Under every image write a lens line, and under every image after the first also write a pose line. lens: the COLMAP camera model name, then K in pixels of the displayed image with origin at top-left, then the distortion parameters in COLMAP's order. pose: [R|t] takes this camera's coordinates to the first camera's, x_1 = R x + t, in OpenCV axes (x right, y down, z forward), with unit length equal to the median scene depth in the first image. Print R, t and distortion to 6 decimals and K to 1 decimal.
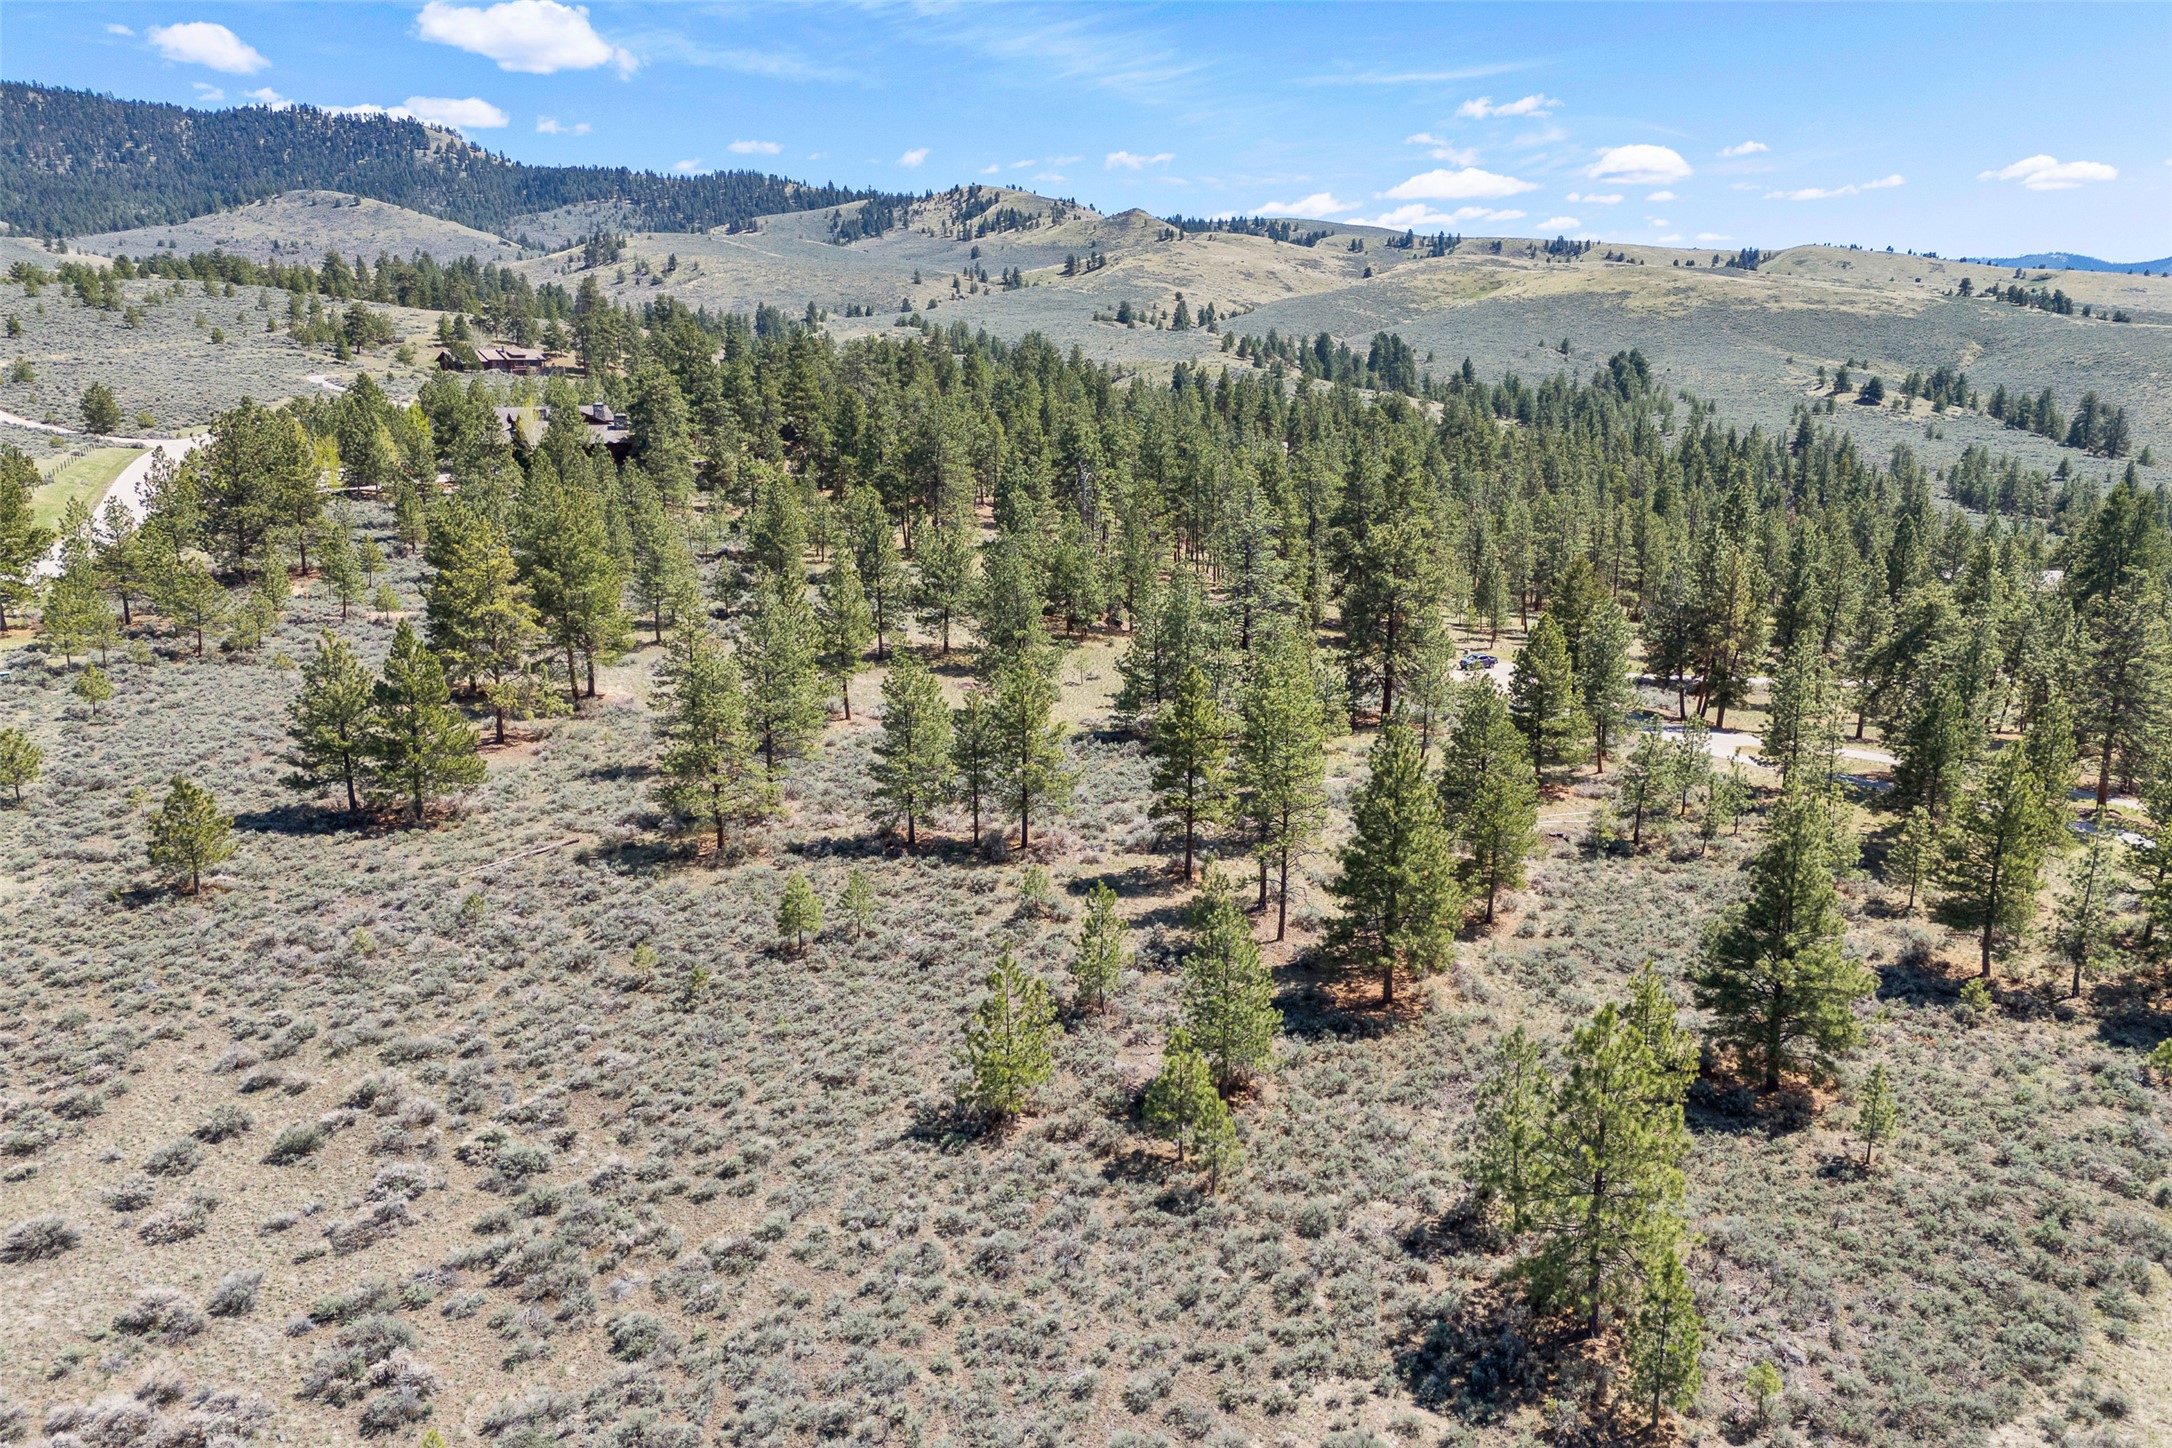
lens RADIAL K [[1592.8, 0, 1090.9], [0, 1592.8, 716.9], [0, 0, 1]] dist [0.059426, -0.044047]
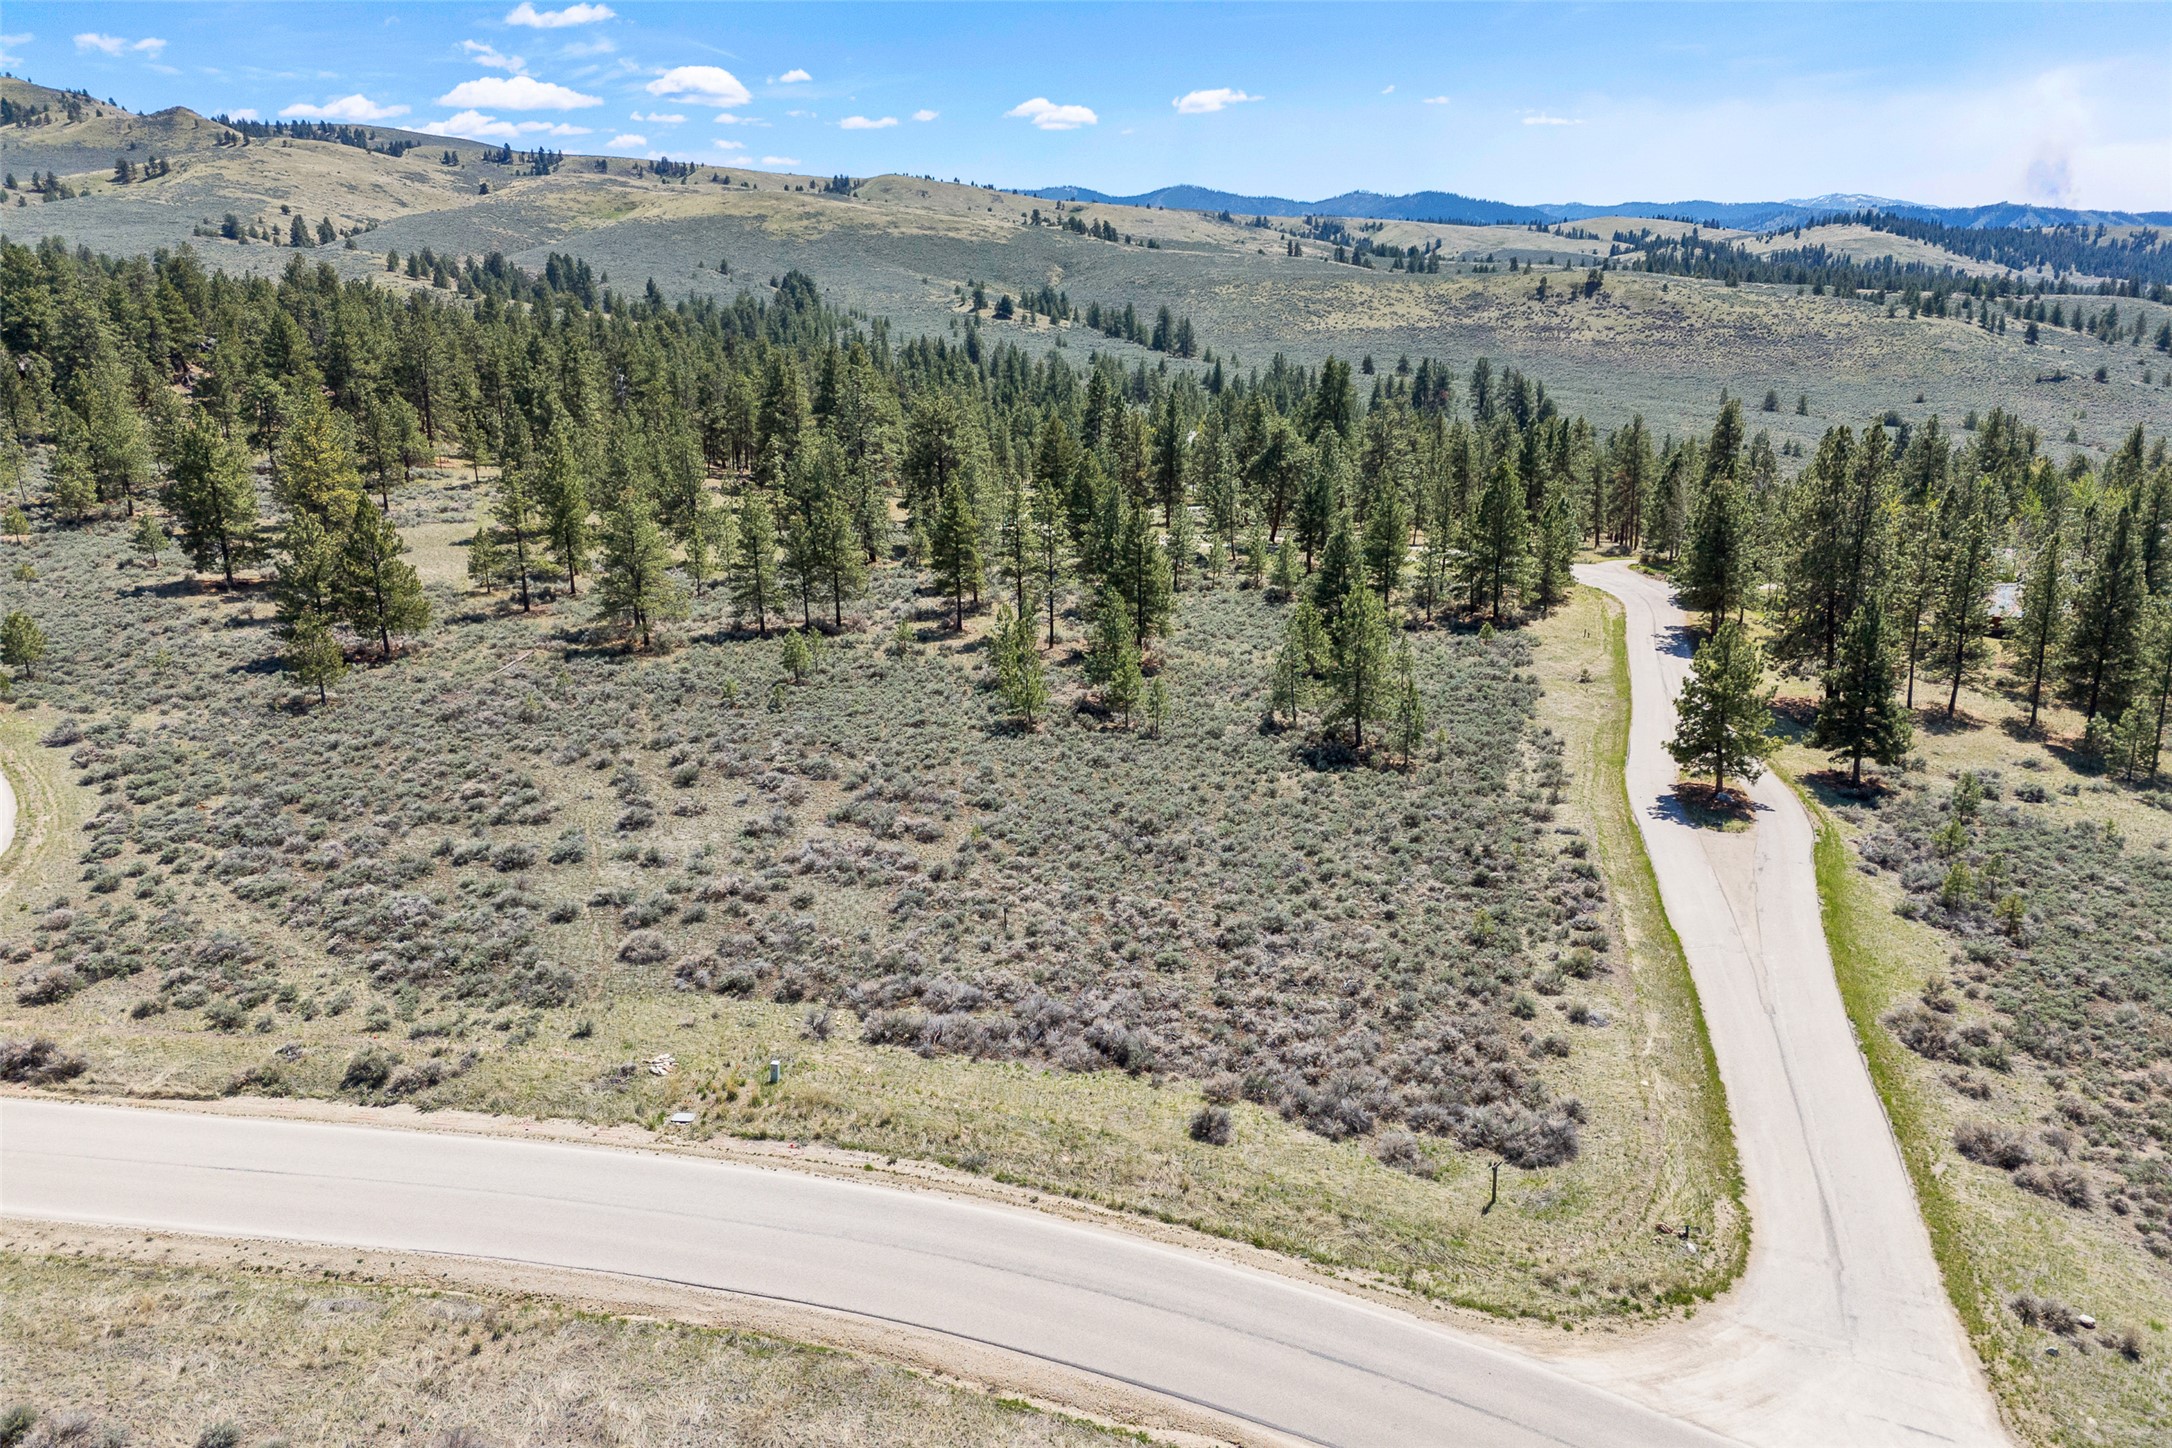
lens RADIAL K [[1586.6, 0, 1091.4], [0, 1586.6, 734.2], [0, 0, 1]] dist [0.065241, -0.055932]
pose [[0.859171, -0.150457, 0.489069, -0.043426], [0.122643, 0.988484, 0.088643, 0.006267], [-0.496774, -0.016179, 0.867729, -0.027114]]
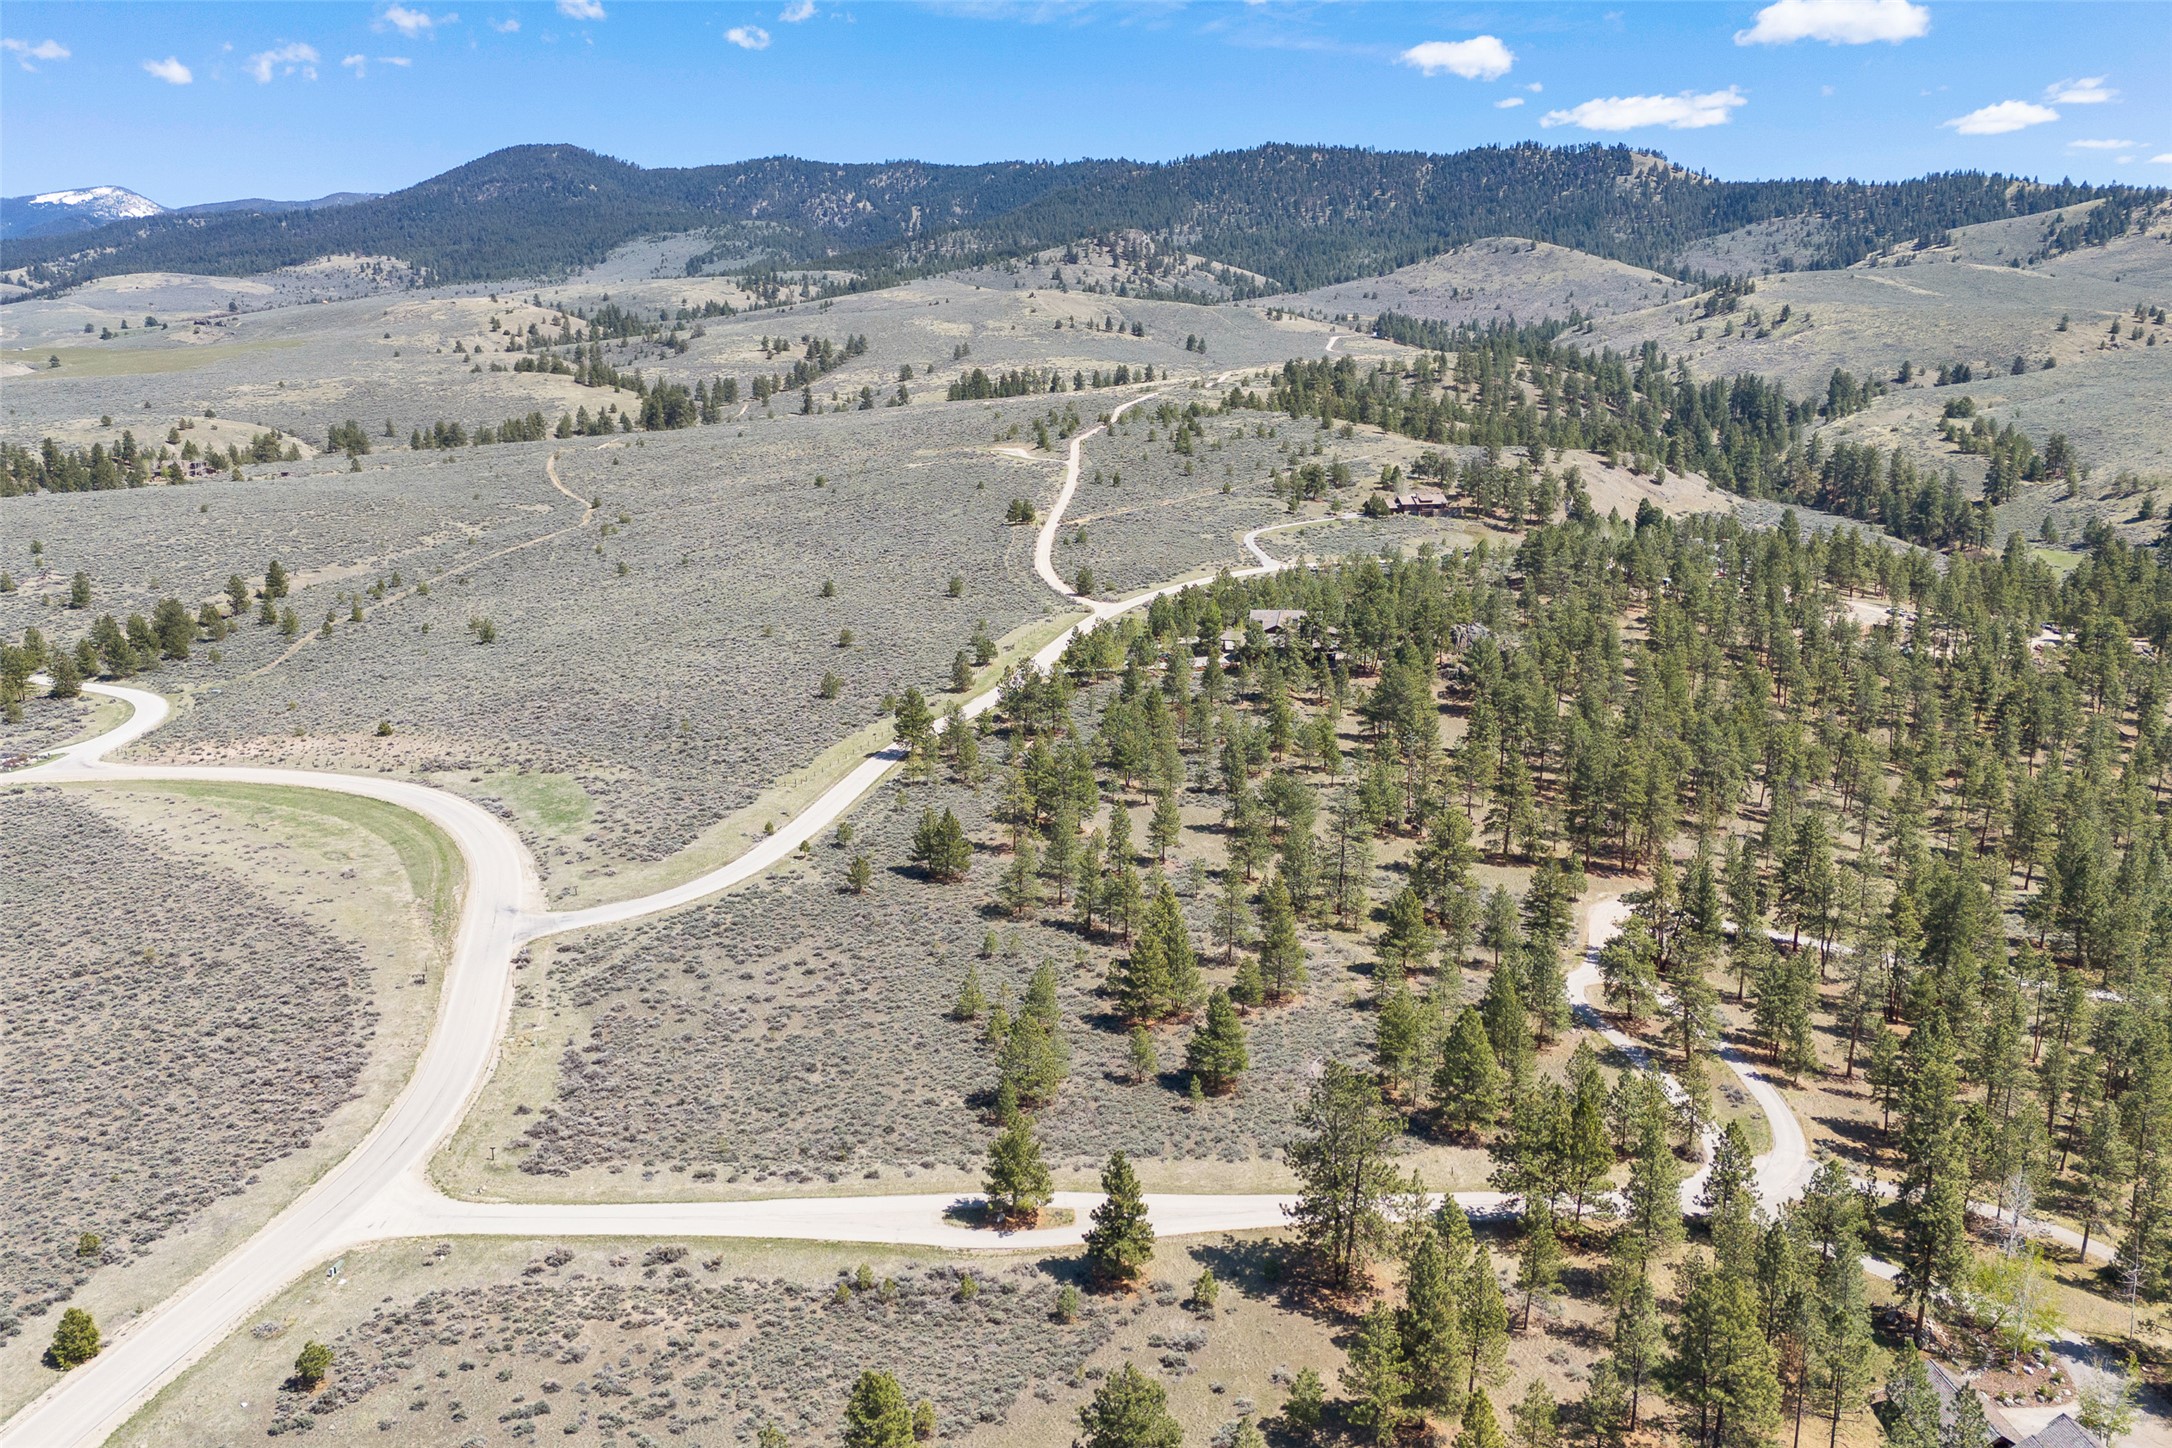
lens RADIAL K [[1675.5, 0, 1080.9], [0, 1675.5, 693.5], [0, 0, 1]] dist [0.072726, -0.062621]
pose [[0.761214, 0.129766, -0.635384, 0.113827], [-0.139093, 0.989644, 0.035479, -0.028506], [0.633408, 0.061370, 0.771380, -0.078757]]
